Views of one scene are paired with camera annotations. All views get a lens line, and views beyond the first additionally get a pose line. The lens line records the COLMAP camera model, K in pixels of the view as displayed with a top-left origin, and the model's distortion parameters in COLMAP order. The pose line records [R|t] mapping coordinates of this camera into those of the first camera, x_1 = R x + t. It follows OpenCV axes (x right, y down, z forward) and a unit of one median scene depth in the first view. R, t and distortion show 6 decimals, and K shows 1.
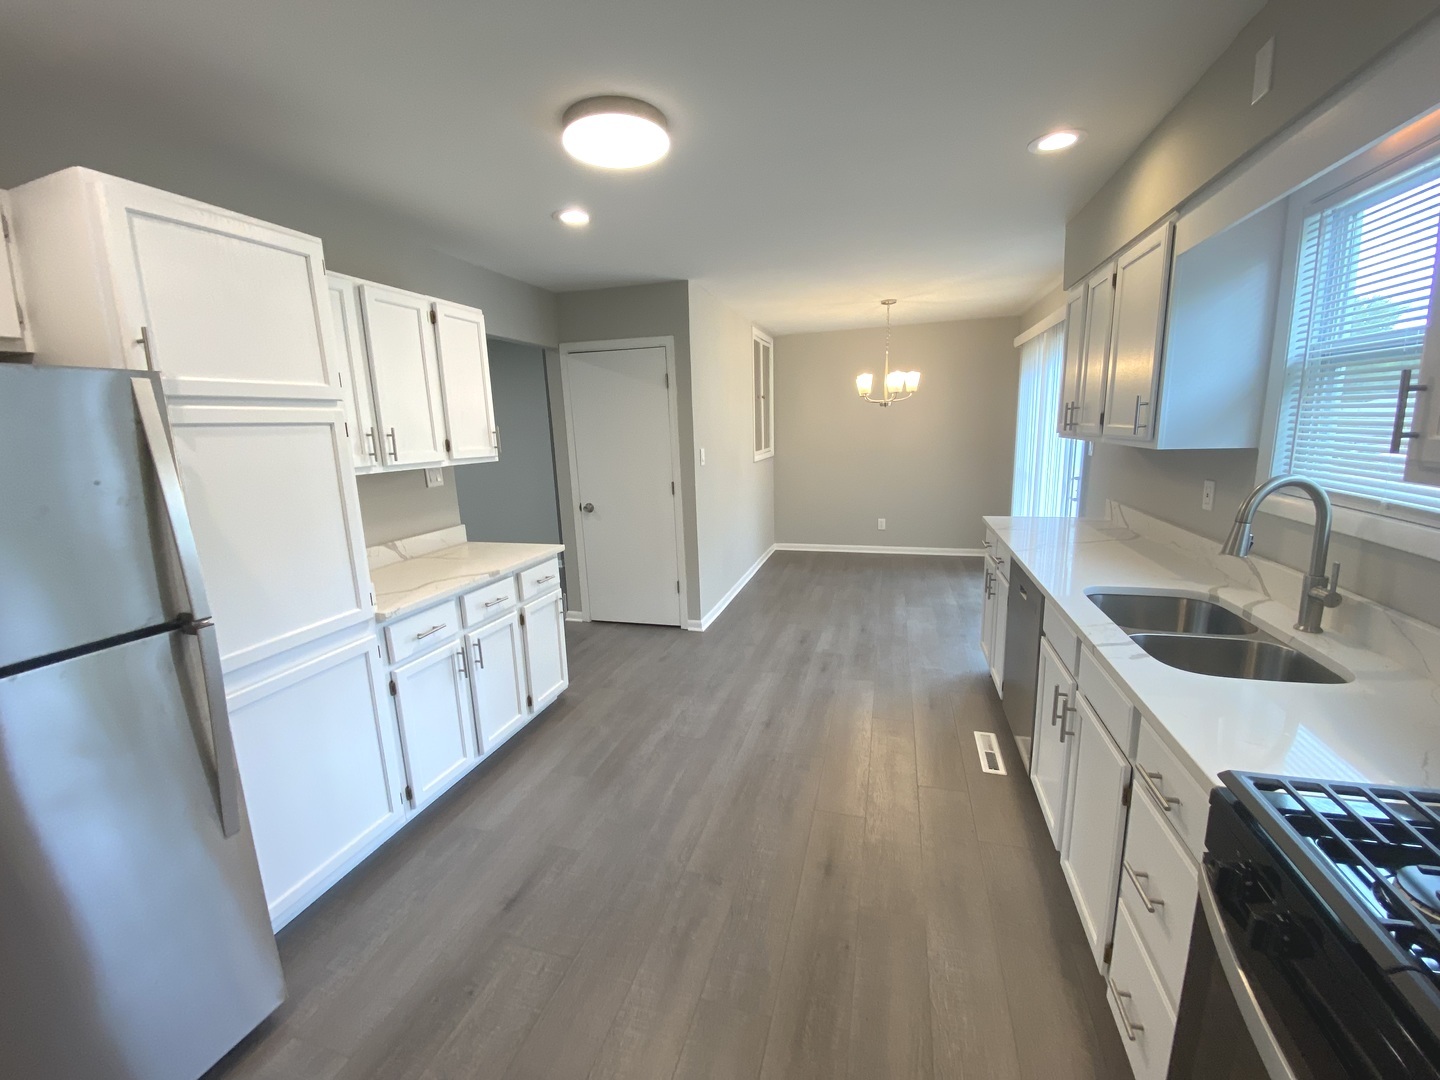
lens RADIAL K [[581.9, 0, 713.9], [0, 581.9, 539.1], [0, 0, 1]] dist [0.023308, -0.019727]
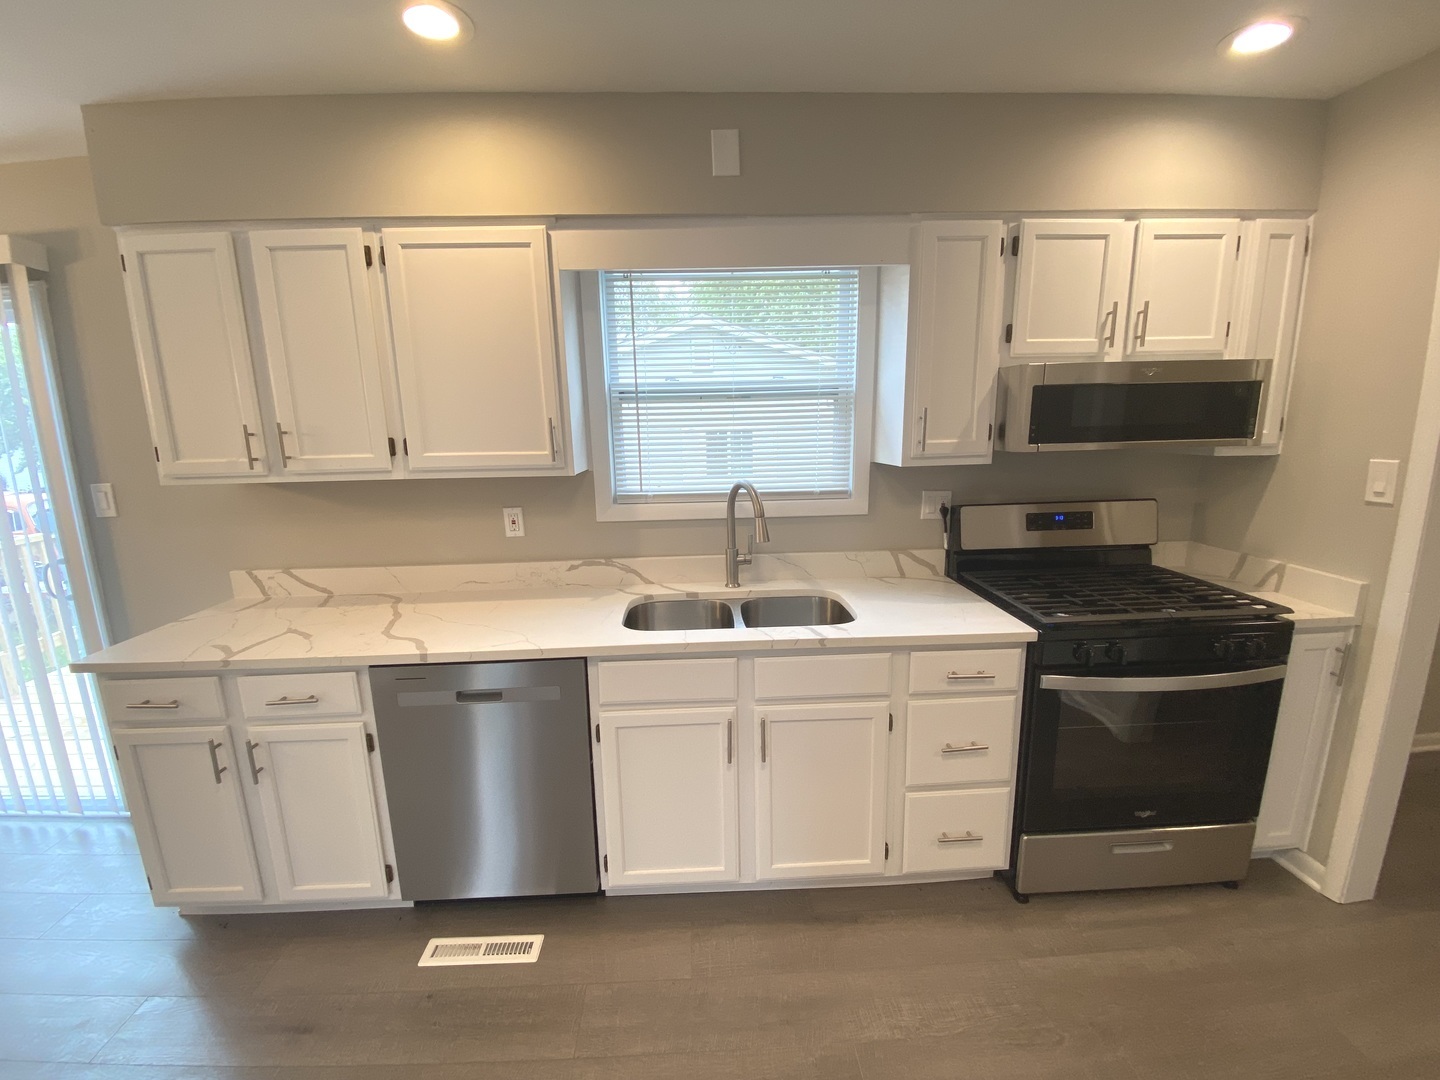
lens RADIAL K [[583.5, 0, 709.9], [0, 583.5, 537.7], [0, 0, 1]] dist [0.017528, -0.019141]
pose [[-0.329276, -0.140121, 0.933779, -0.148888], [0.212836, 0.952464, 0.217977, -0.154089], [-0.919934, 0.270517, -0.283801, 0.778402]]
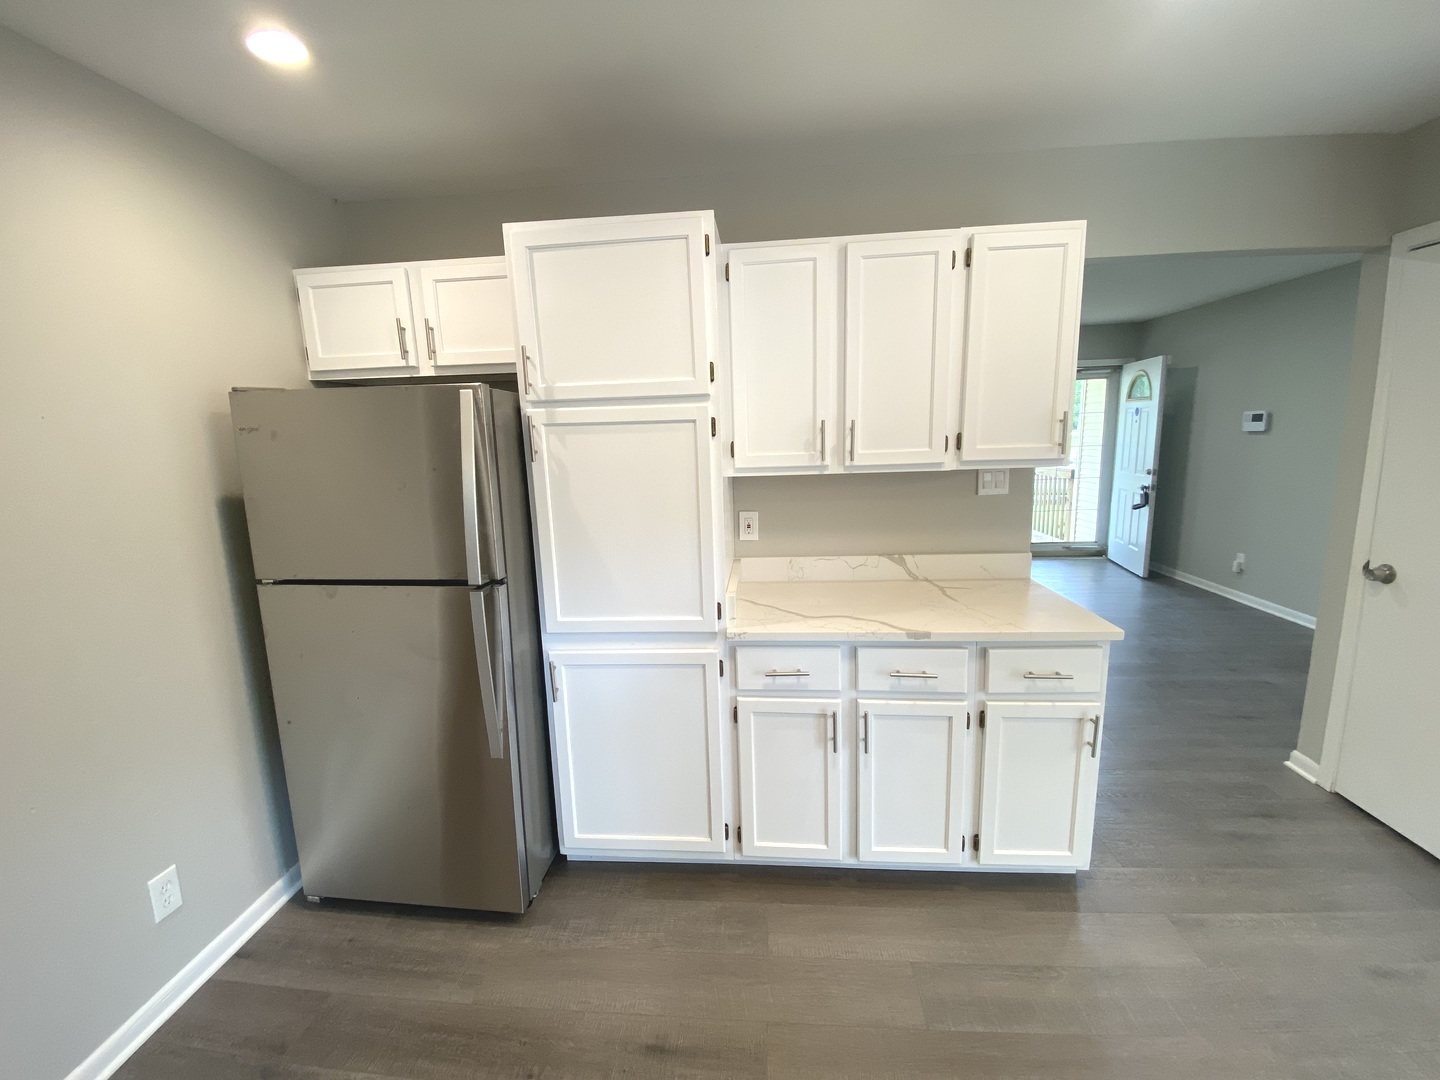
lens RADIAL K [[579.8, 0, 715.5], [0, 579.8, 536.7], [0, 0, 1]] dist [0.018243, -0.019273]
pose [[0.206300, 0.197696, -0.958309, 0.179826], [-0.159533, 0.973068, 0.166397, -0.115525], [0.965396, 0.118554, 0.232283, 0.554171]]
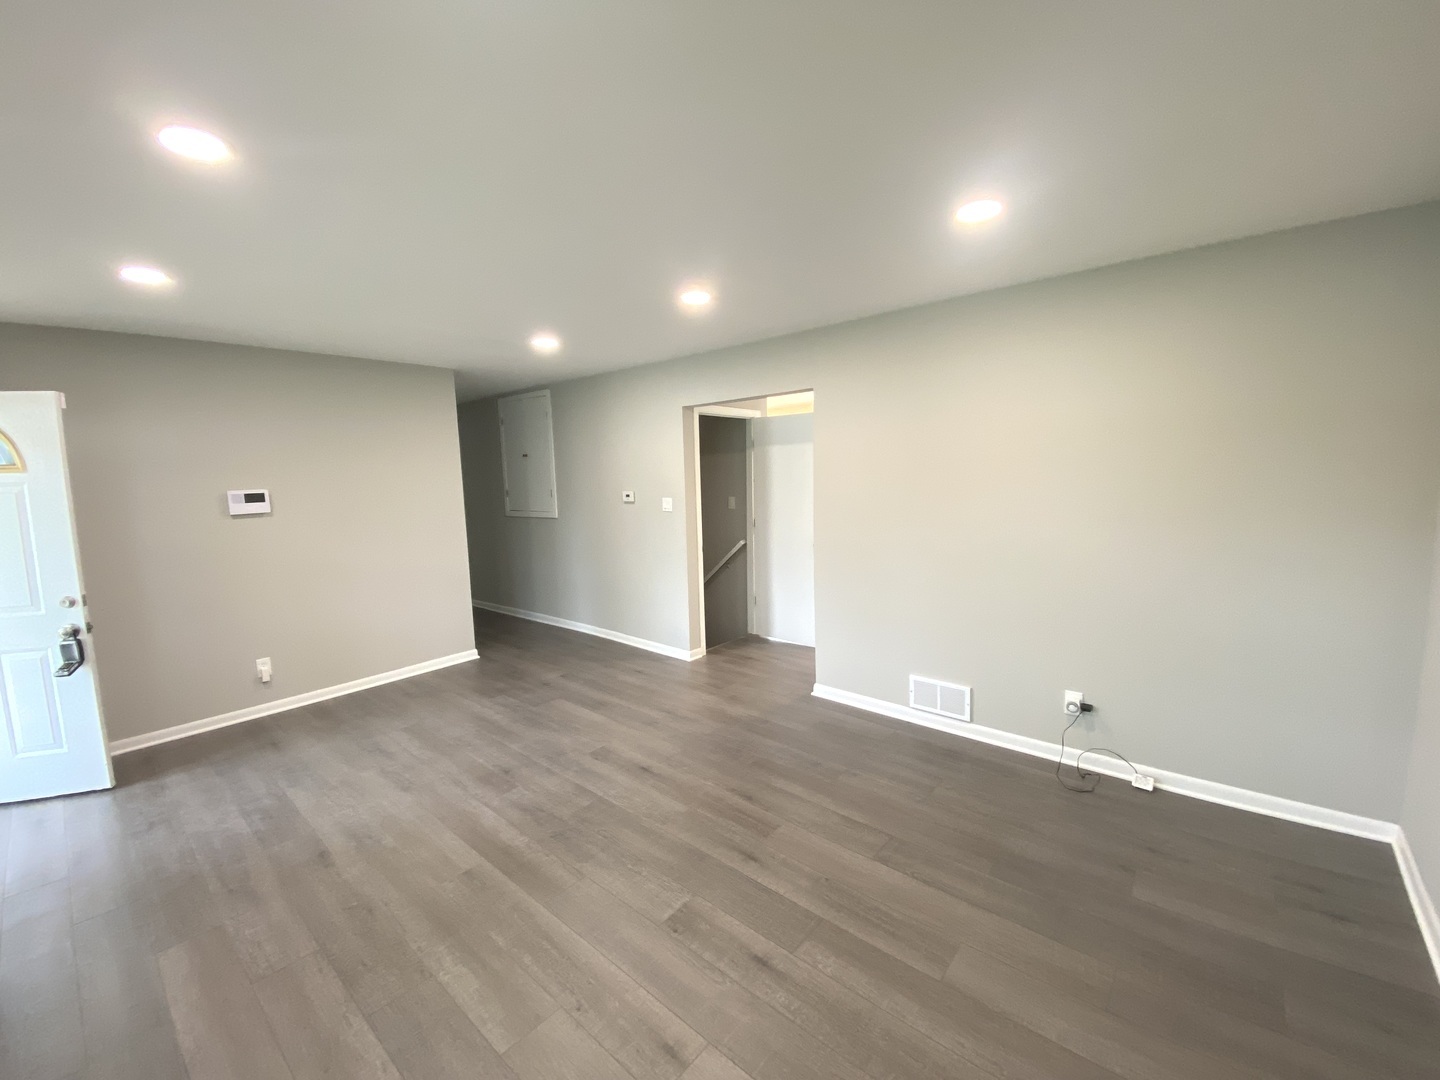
lens RADIAL K [[580.4, 0, 720.0], [0, 580.4, 540.0], [0, 0, 1]] dist [0.020190, -0.018186]
pose [[0.414950, -0.083149, 0.906037, -1.861996], [0.186780, 0.982391, 0.004614, -0.129808], [-0.890466, 0.167315, 0.423174, 0.883150]]
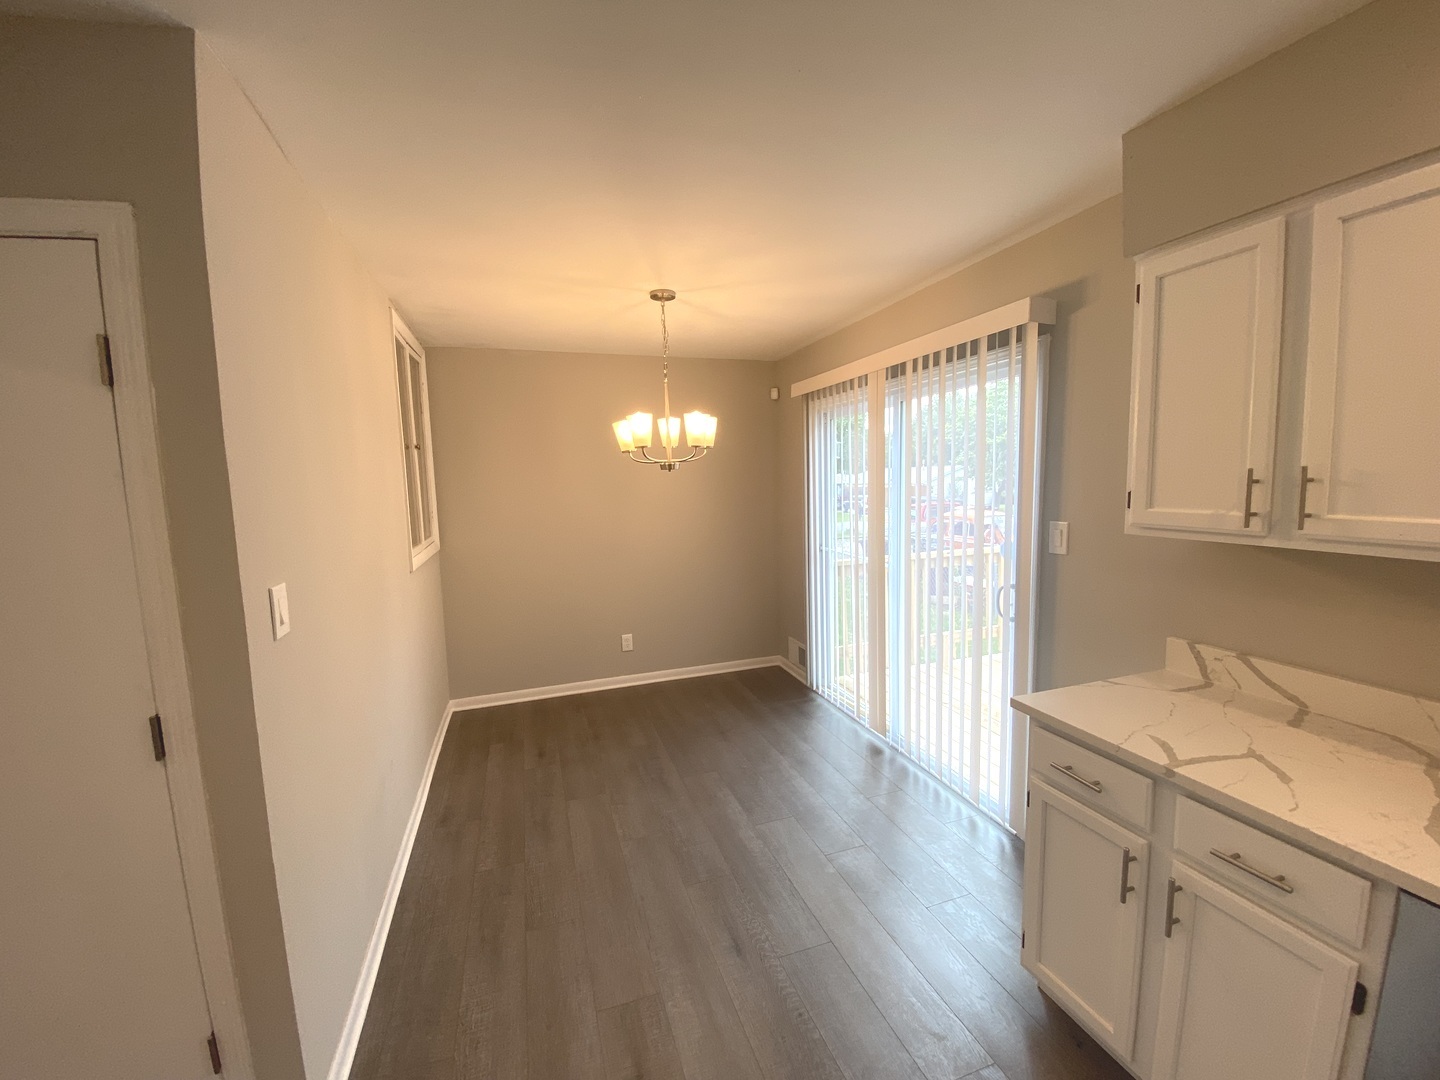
lens RADIAL K [[579.8, 0, 715.5], [0, 579.8, 536.7], [0, 0, 1]] dist [0.018243, -0.019273]
pose [[0.816491, -0.047992, 0.575360, -0.009418], [0.110014, 0.991213, -0.073441, -0.197055], [-0.566780, 0.123262, 0.814596, 0.895088]]
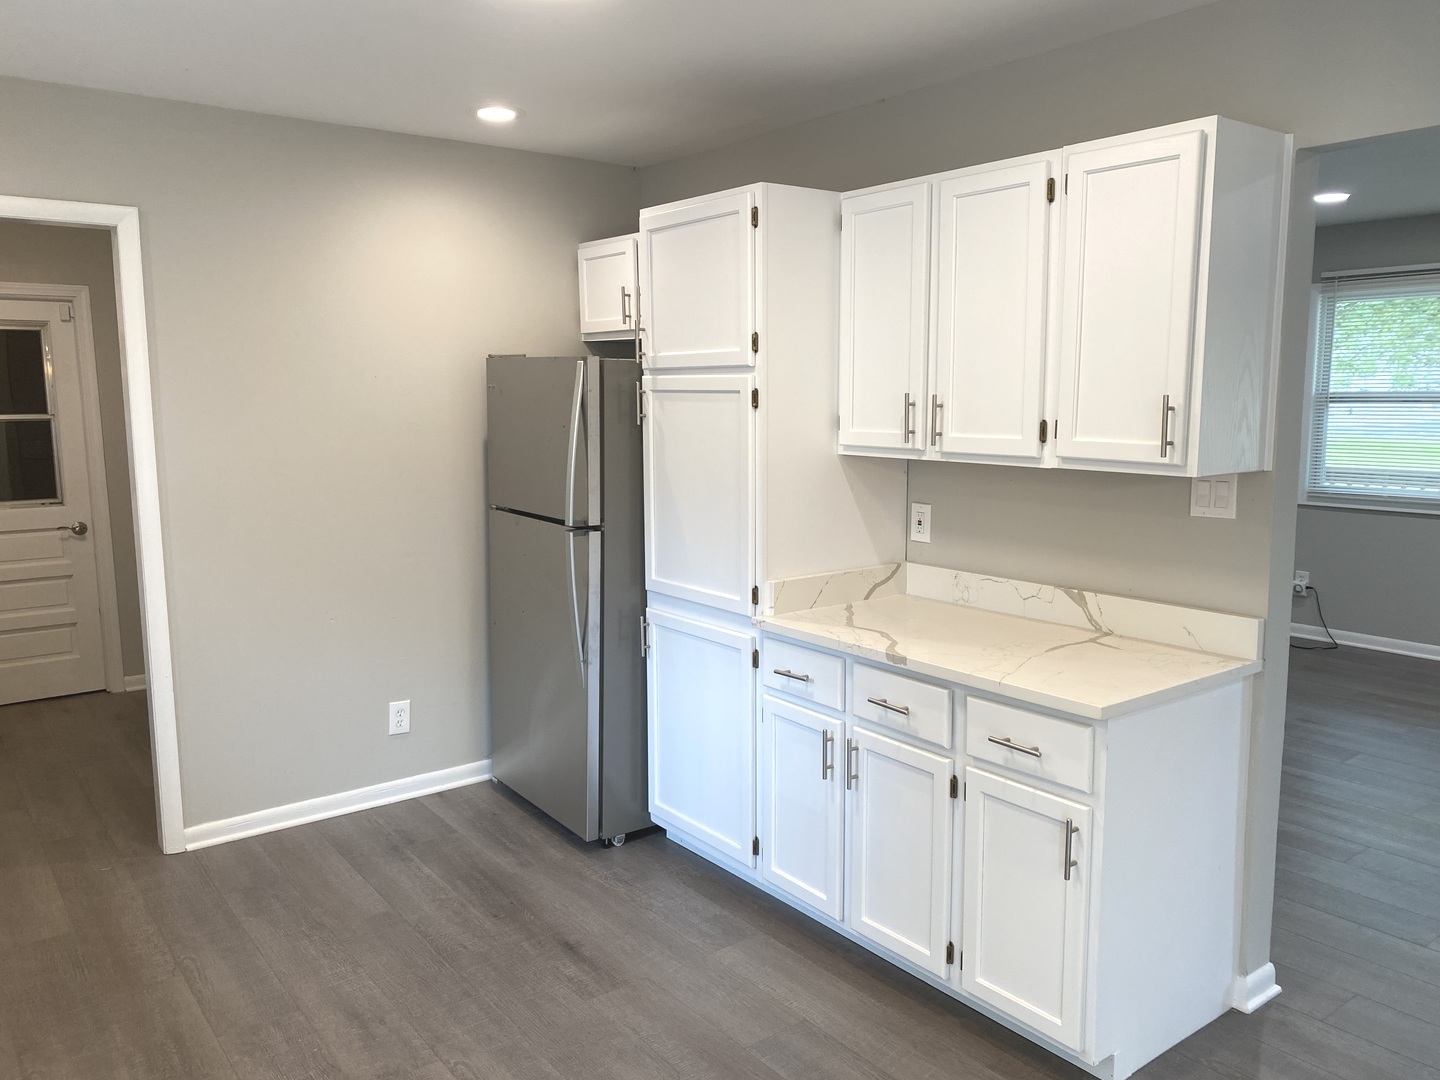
lens RADIAL K [[1111.4, 0, 722.4], [0, 1111.4, 534.1], [0, 0, 1]] dist [0.032159, -0.005299]
pose [[-0.586287, 0.144738, -0.797069, 0.506326], [-0.128829, 0.954730, 0.268128, -0.292029], [0.799794, 0.259886, -0.541099, 1.295261]]
